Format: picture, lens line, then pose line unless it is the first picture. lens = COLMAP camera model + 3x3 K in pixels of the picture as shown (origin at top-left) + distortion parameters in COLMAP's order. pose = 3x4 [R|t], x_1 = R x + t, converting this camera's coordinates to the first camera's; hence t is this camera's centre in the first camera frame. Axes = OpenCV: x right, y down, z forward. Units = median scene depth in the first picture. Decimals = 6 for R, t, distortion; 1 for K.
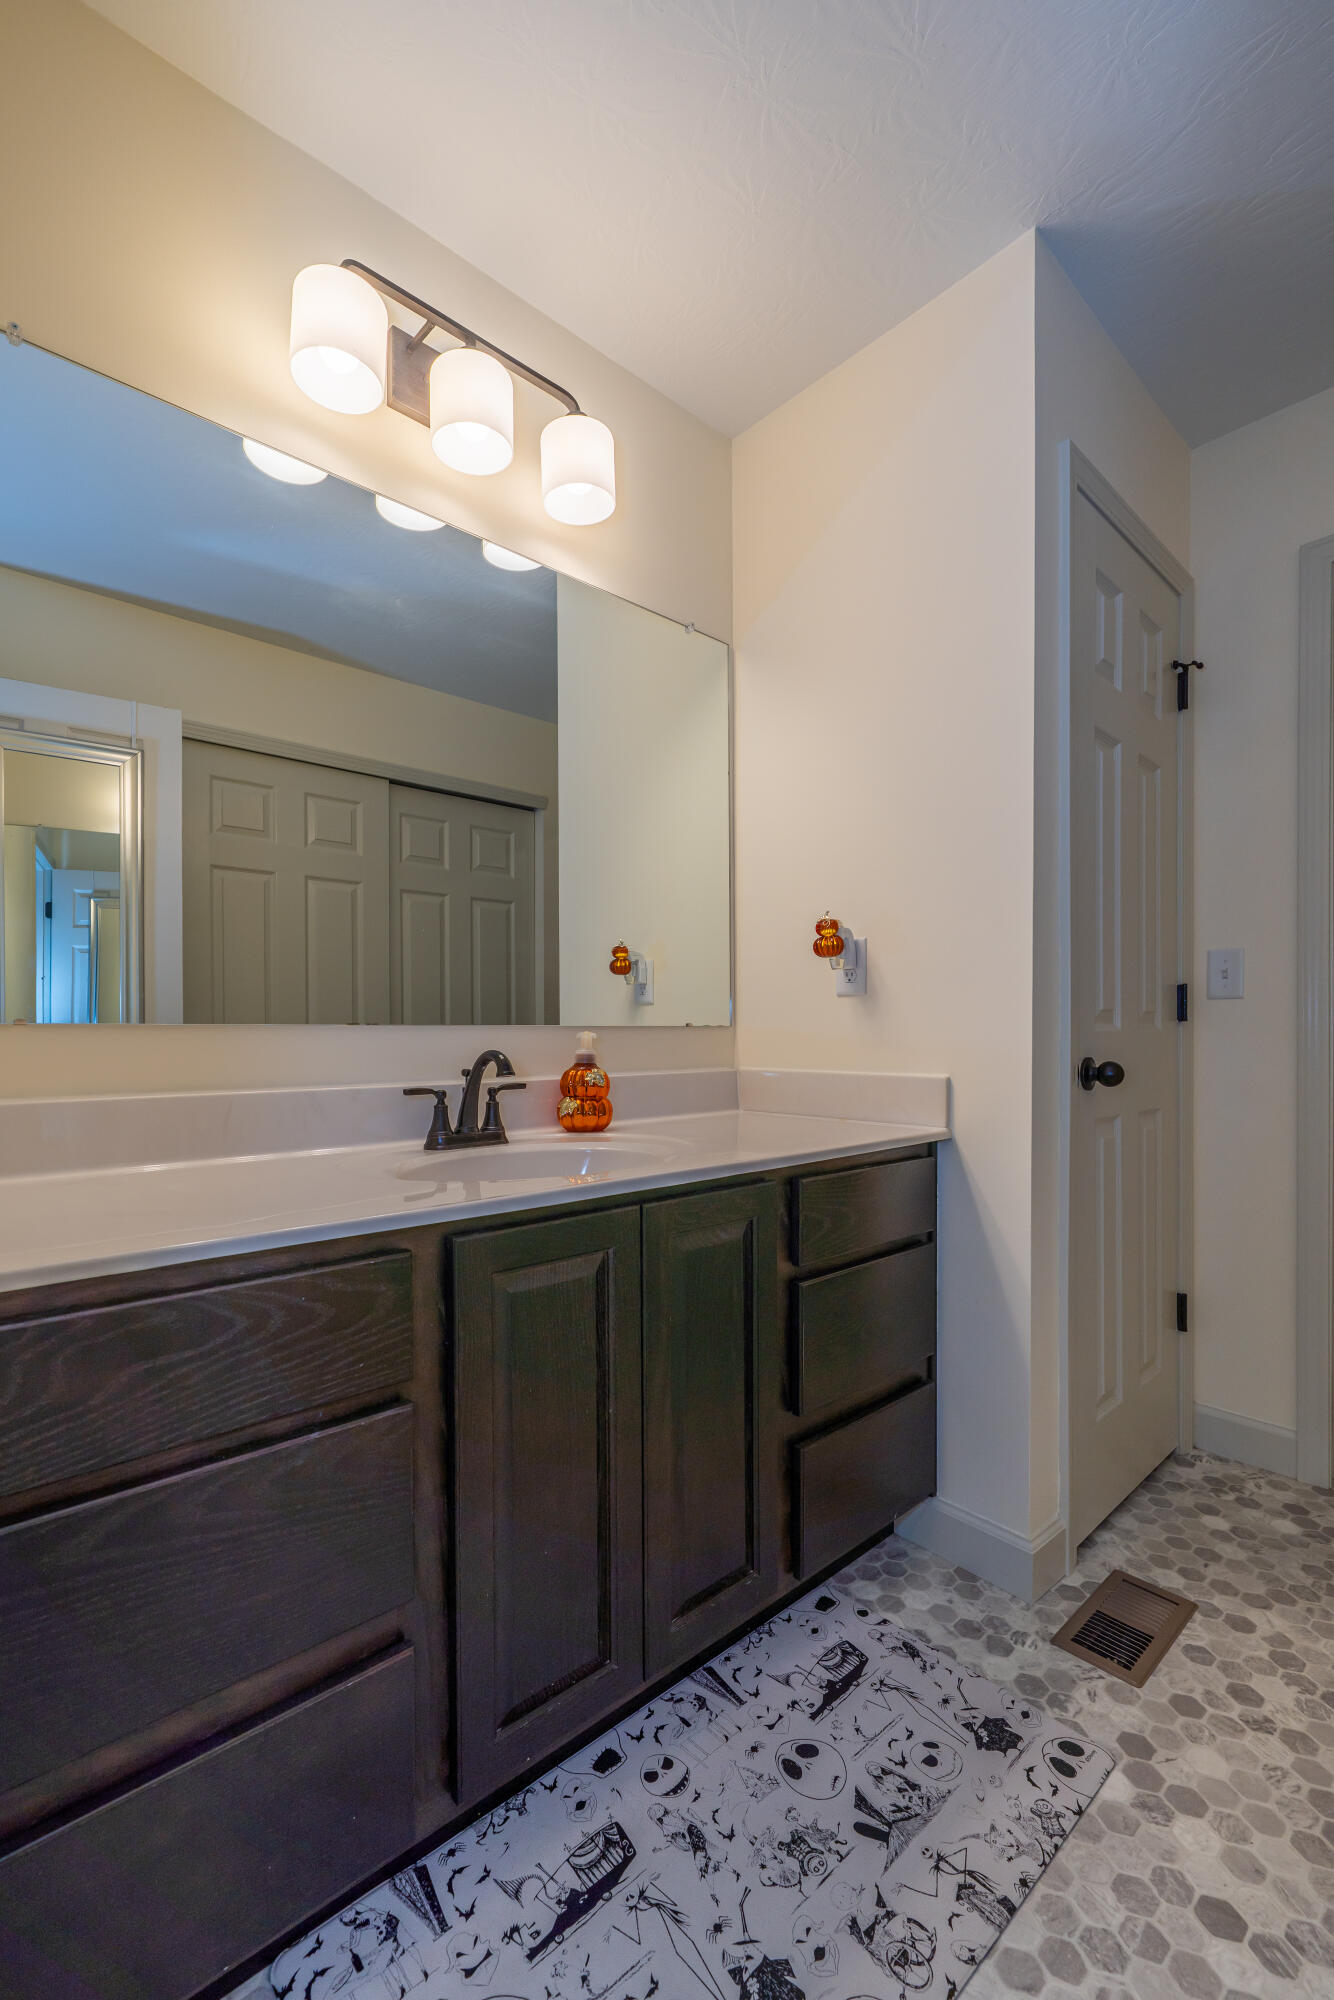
lens RADIAL K [[845.3, 0, 665.1], [0, 845.3, 1034.5], [0, 0, 1]] dist [0.000040, -0.000099]
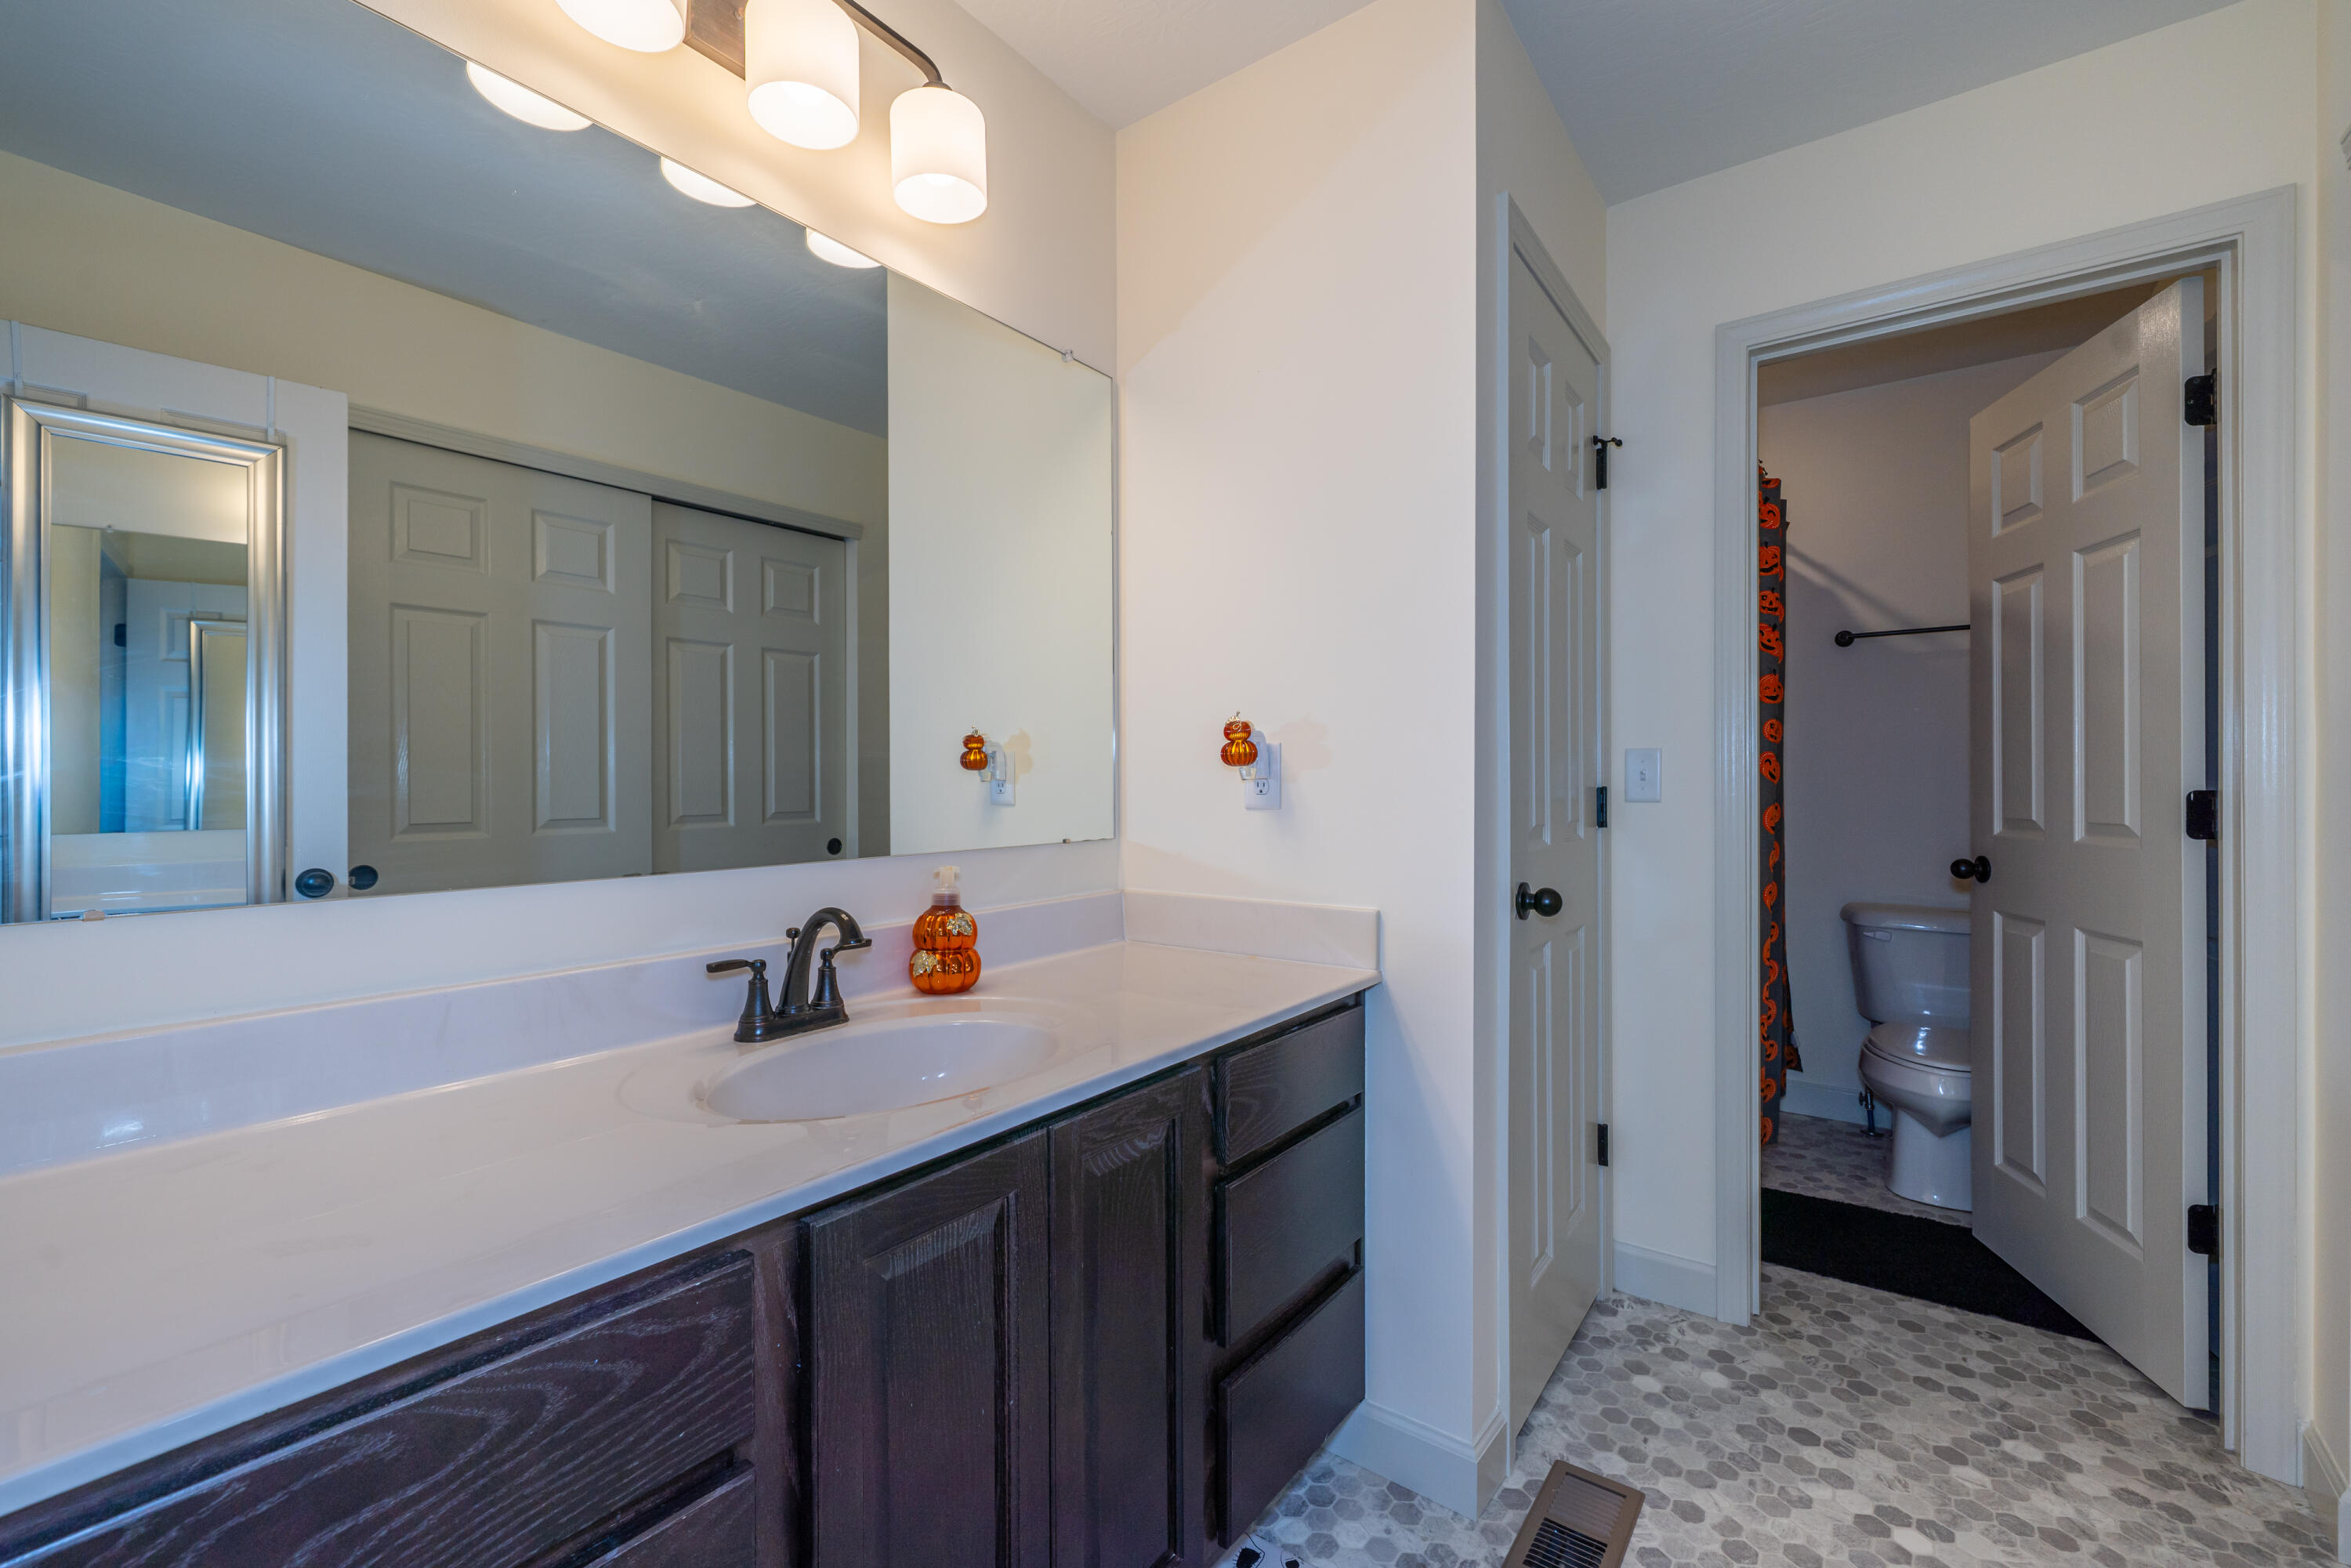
lens RADIAL K [[973.9, 0, 1176.3], [0, 973.9, 772.7], [0, 0, 1]] dist [0.000702, 0.000611]
pose [[0.980190, 0.001237, 0.198057, -0.064244], [-0.000110, 0.999984, -0.005701, -0.085165], [-0.198061, 0.005567, 0.980174, 0.065735]]
